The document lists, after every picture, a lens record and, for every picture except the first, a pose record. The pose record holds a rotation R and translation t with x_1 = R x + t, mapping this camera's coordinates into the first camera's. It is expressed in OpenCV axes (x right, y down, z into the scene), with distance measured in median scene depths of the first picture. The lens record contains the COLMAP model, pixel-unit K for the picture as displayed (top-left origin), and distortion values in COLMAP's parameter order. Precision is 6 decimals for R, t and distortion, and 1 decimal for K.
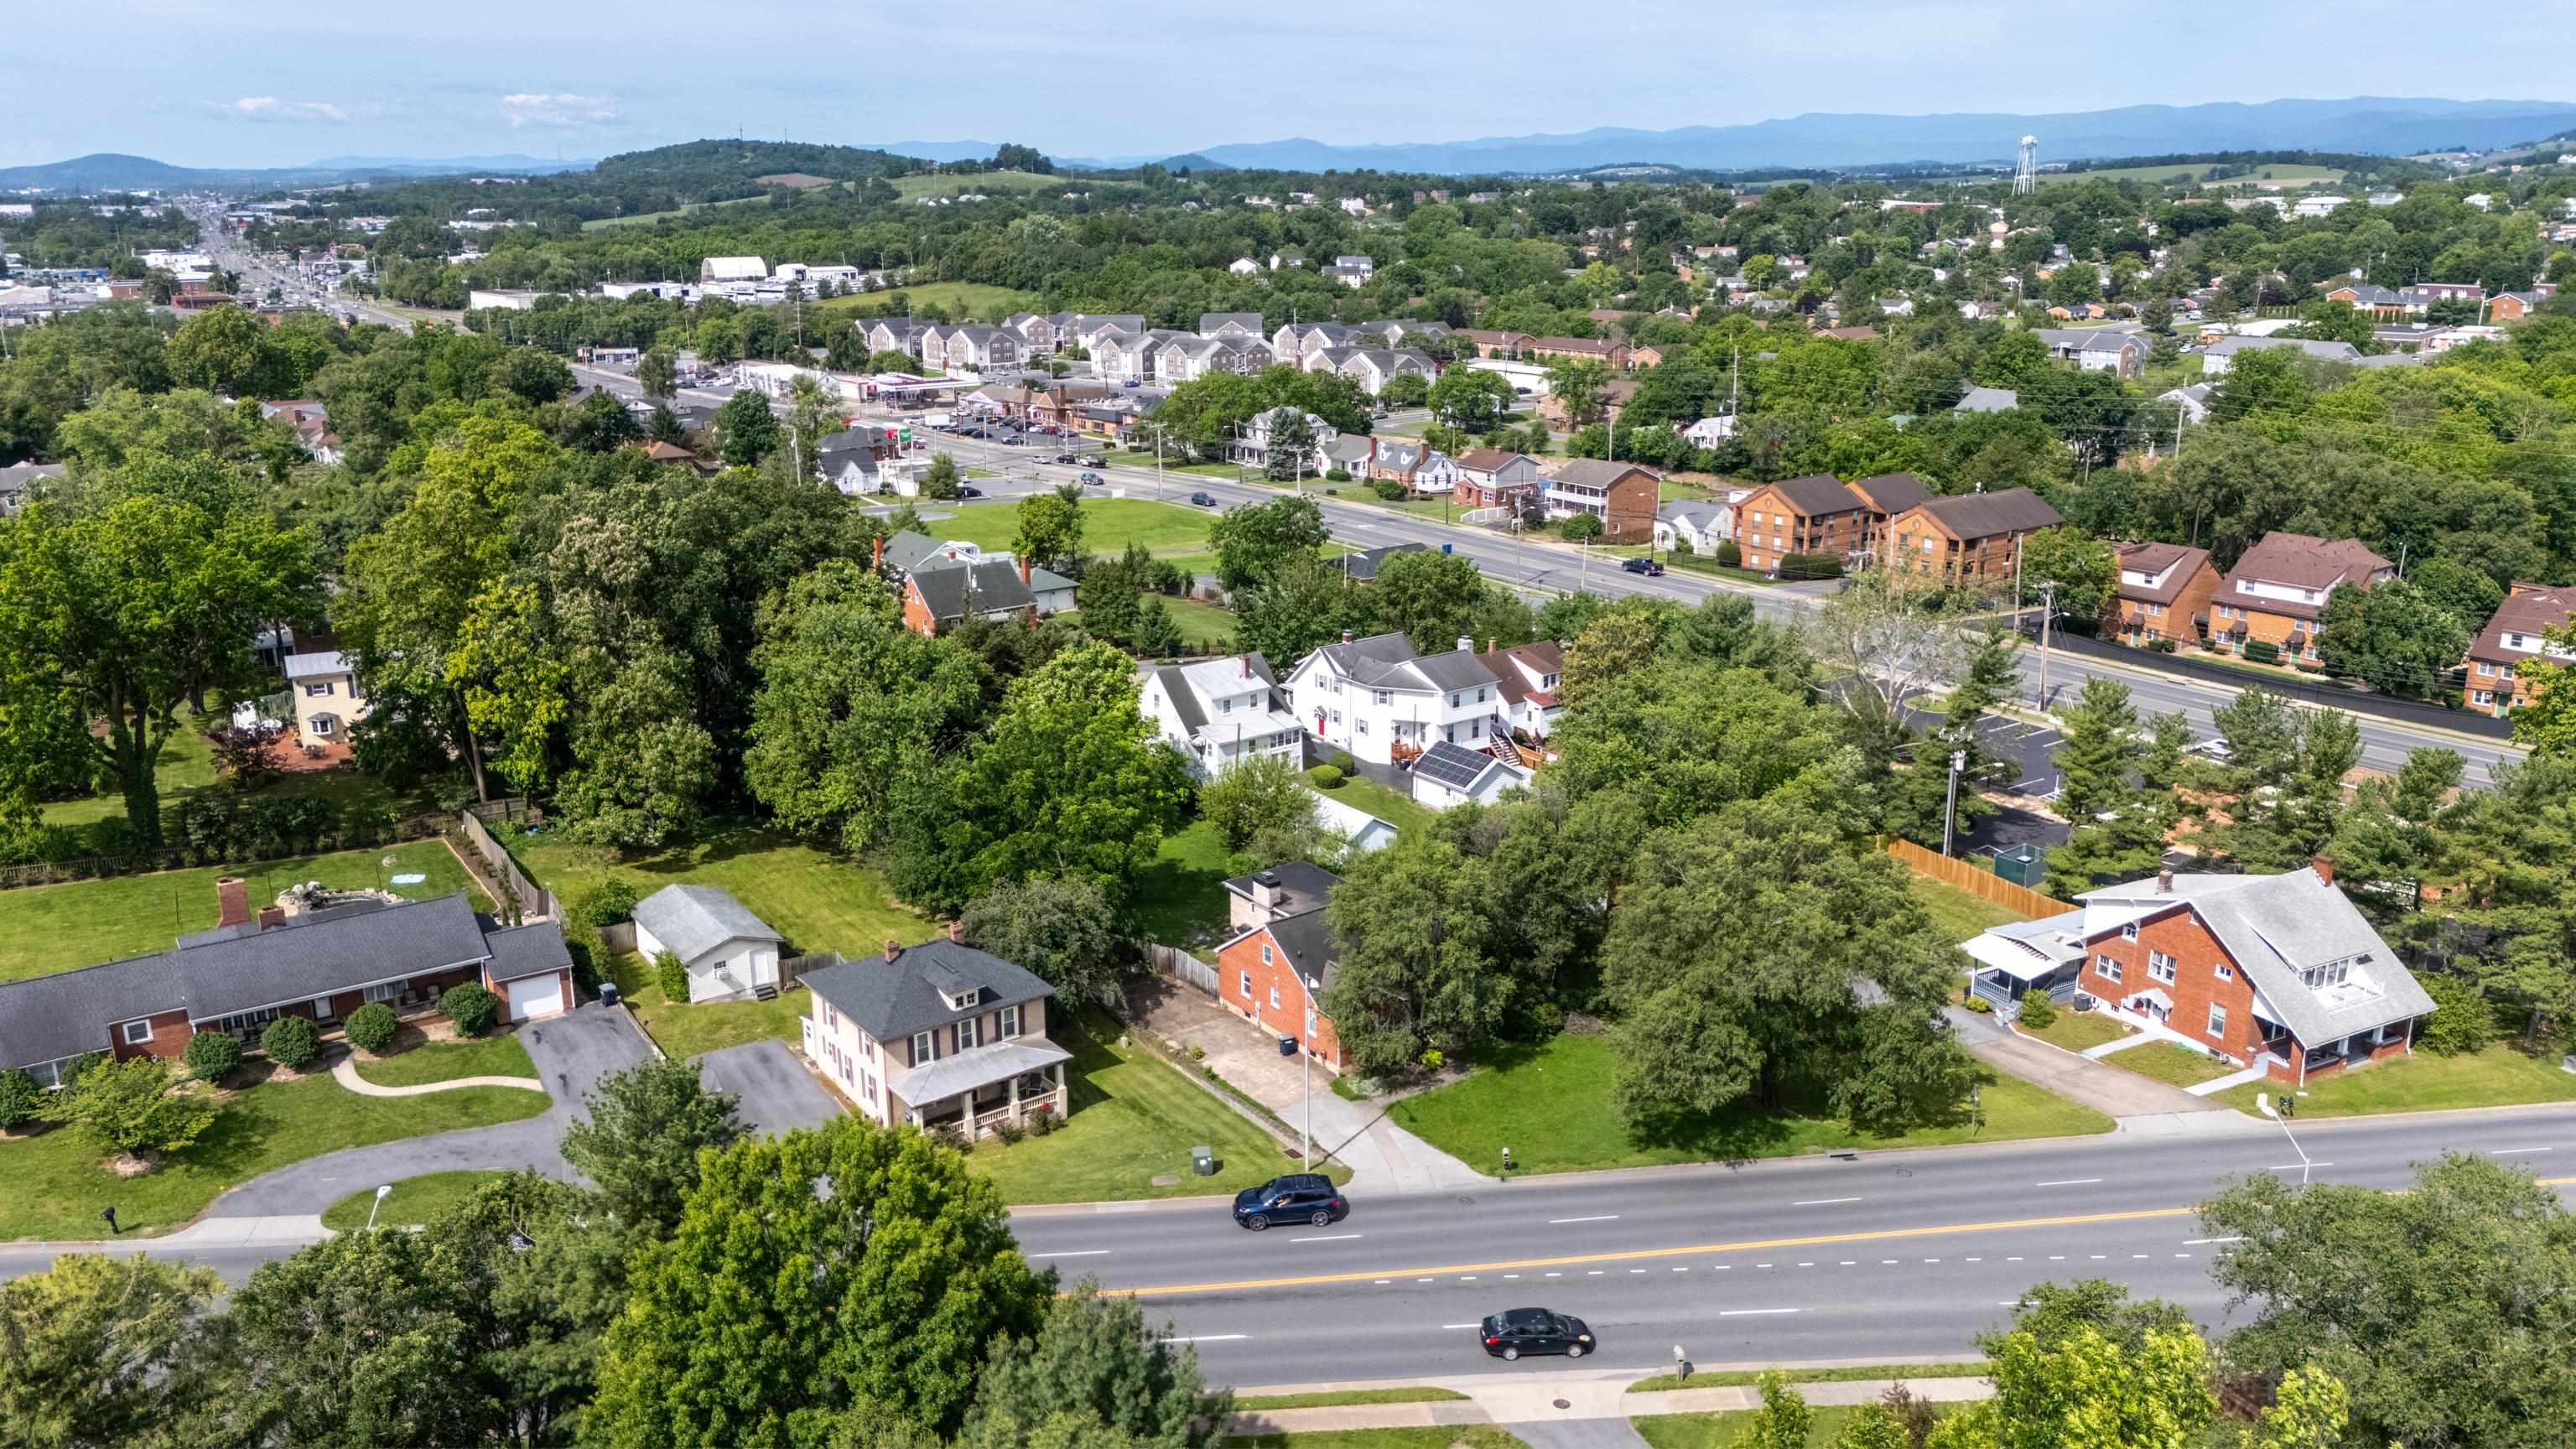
lens RADIAL K [[1889.8, 0, 1291.1], [0, 1889.8, 713.0], [0, 0, 1]] dist [0.077214, -0.074589]
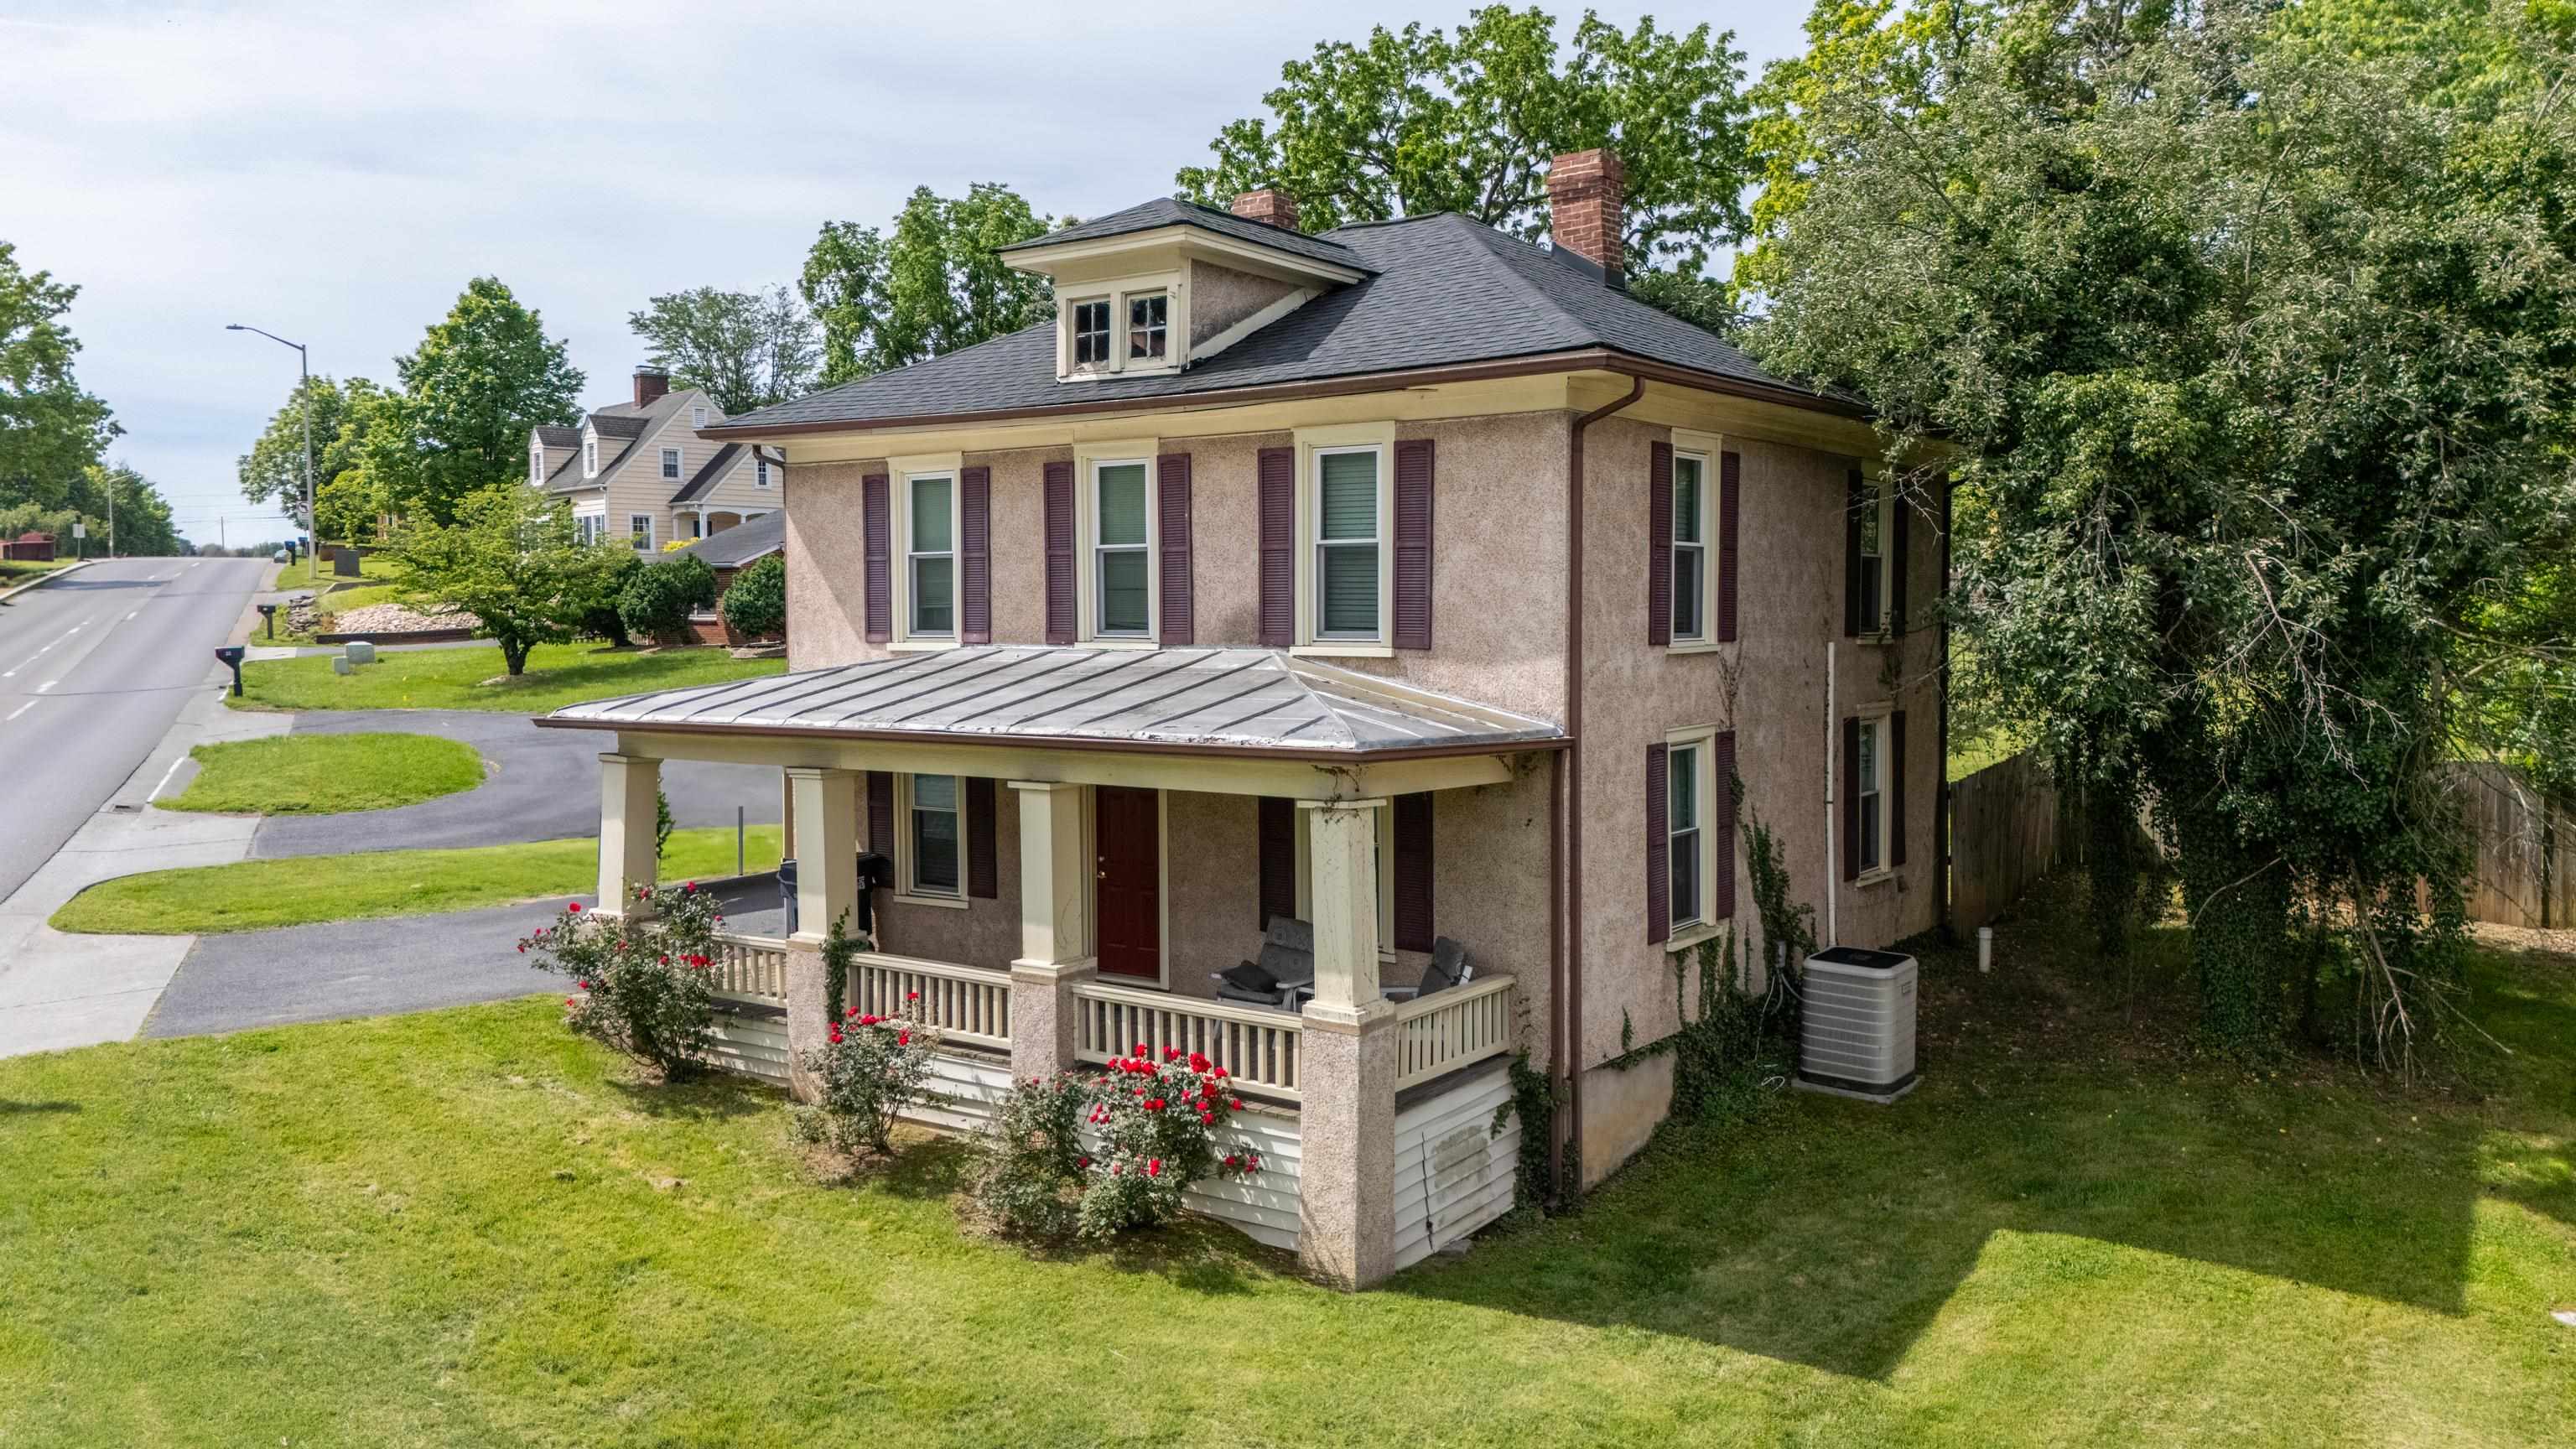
lens RADIAL K [[1889.8, 0, 1296.9], [0, 1889.8, 764.6], [0, 0, 1]] dist [0.077214, -0.074589]
pose [[0.298224, 0.077812, -0.951319, 0.000141], [-0.255327, 0.966854, -0.000958, 0.144012], [0.919712, 0.243183, 0.308206, 0.754096]]
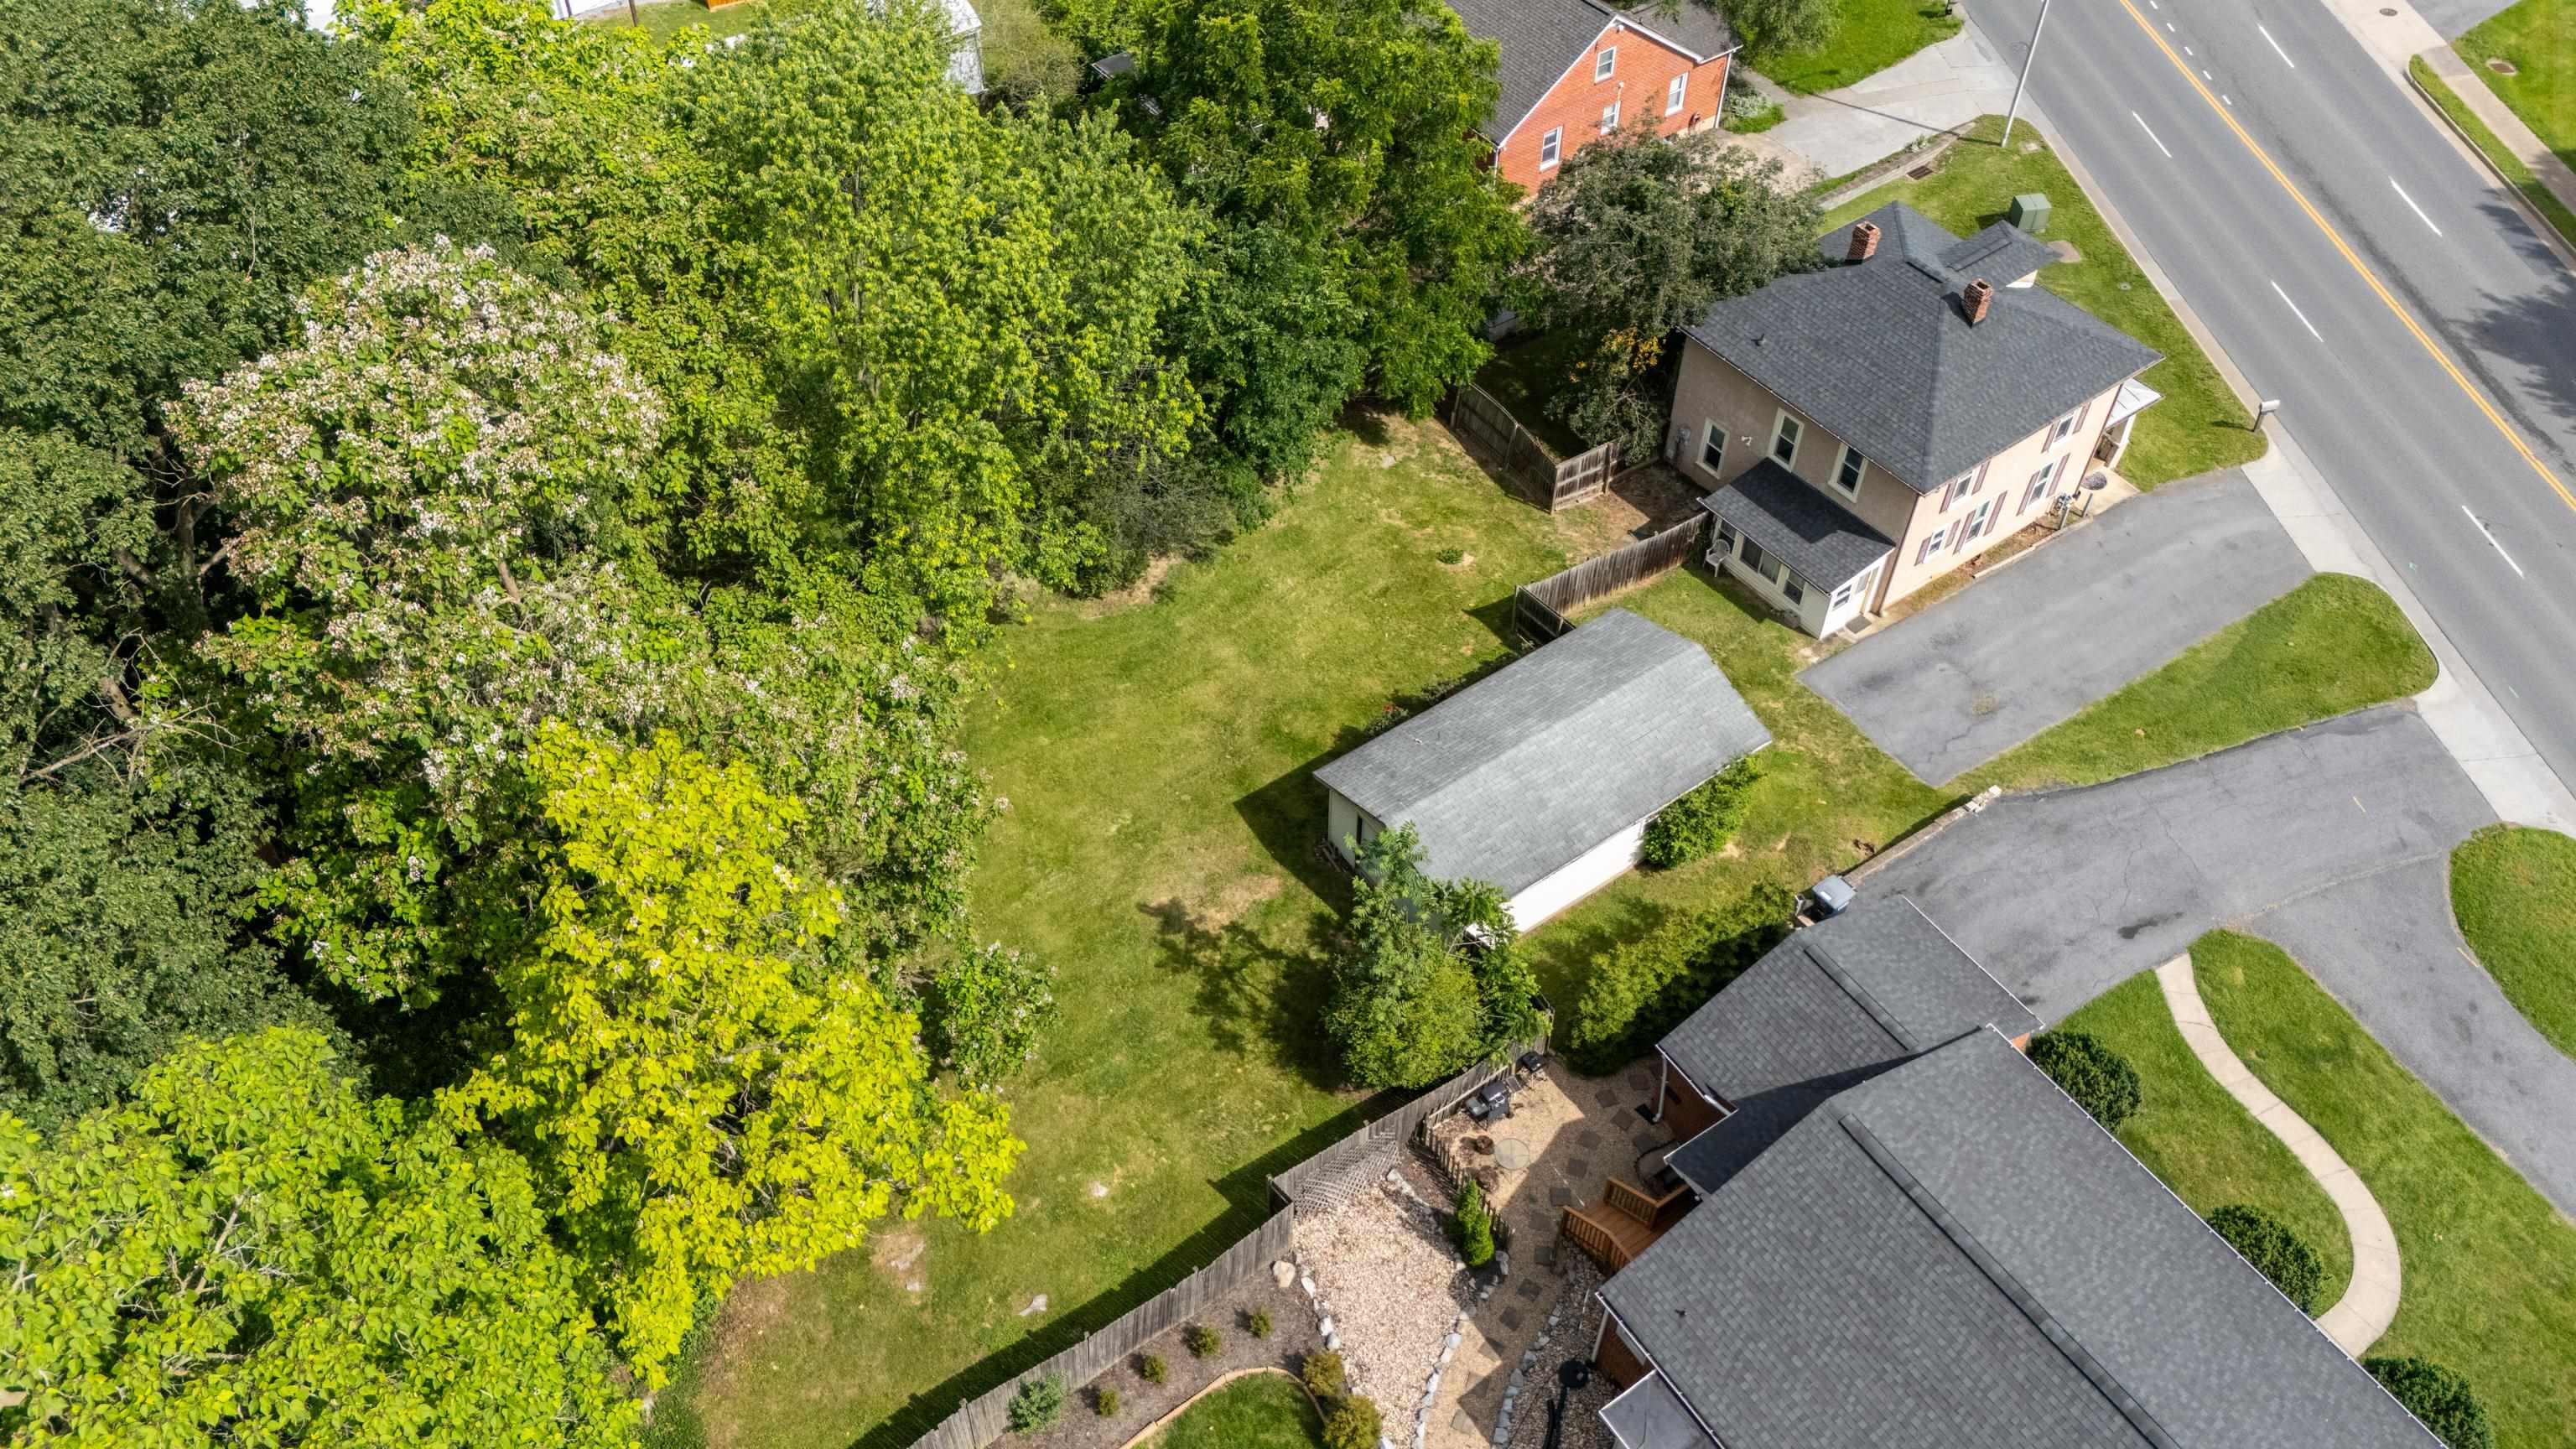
lens RADIAL K [[1889.8, 0, 1293.3], [0, 1889.8, 727.2], [0, 0, 1]] dist [0.077214, -0.074589]
pose [[0.007263, -0.747102, 0.664669, -0.523697], [0.270149, 0.641437, 0.718037, -0.188527], [-0.962791, 0.174345, 0.206488, 0.868113]]
